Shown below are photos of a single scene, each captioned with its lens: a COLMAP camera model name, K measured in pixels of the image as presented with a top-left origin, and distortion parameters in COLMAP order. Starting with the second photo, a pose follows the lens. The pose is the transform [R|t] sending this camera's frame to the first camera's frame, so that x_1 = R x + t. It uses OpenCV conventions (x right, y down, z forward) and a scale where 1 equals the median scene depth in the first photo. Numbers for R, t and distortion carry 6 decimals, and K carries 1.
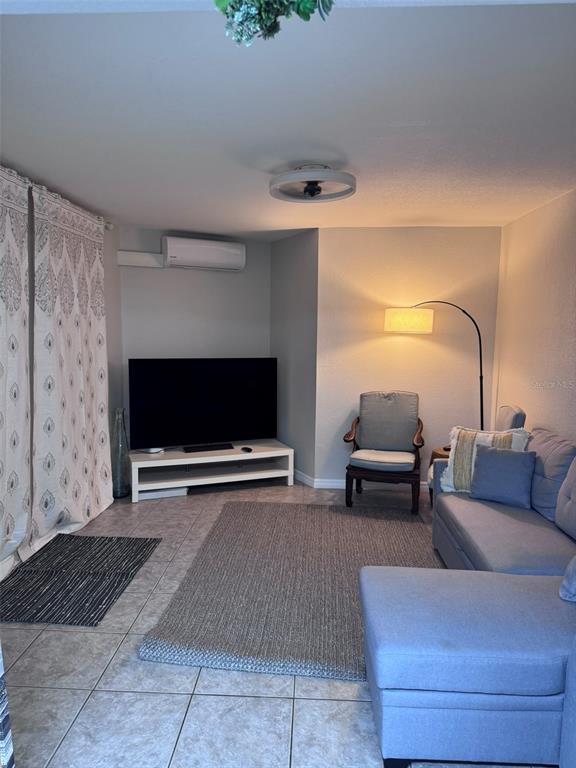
lens RADIAL K [[543.5, 0, 288.2], [0, 543.5, 382.7], [0, 0, 1]] dist [0.036699, -0.038765]
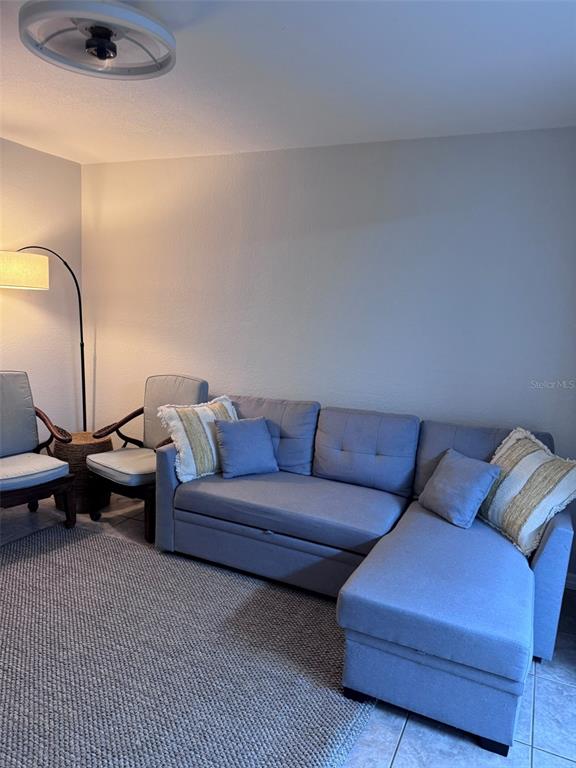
lens RADIAL K [[543.5, 0, 285.7], [0, 543.5, 383.5], [0, 0, 1]] dist [0.036699, -0.038765]
pose [[0.374696, -0.122298, 0.919046, -0.413552], [0.045754, 0.992493, 0.113418, -0.042807], [-0.926018, -0.000447, 0.377478, 0.525416]]
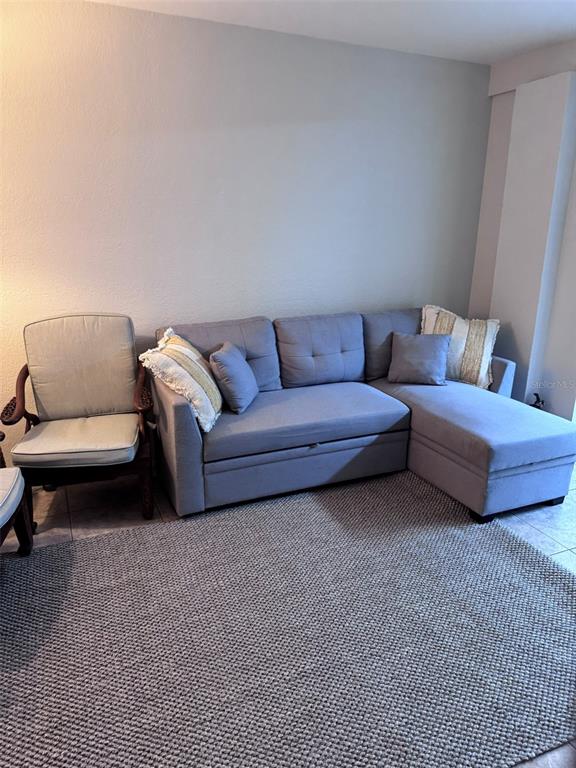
lens RADIAL K [[543.5, 0, 286.0], [0, 543.5, 384.0], [0, 0, 1]] dist [0.036699, -0.038765]
pose [[-0.453735, -0.272754, 0.848369, -0.365486], [0.073494, 0.937311, 0.340656, -0.103874], [-0.888101, 0.216917, -0.405246, 1.185875]]
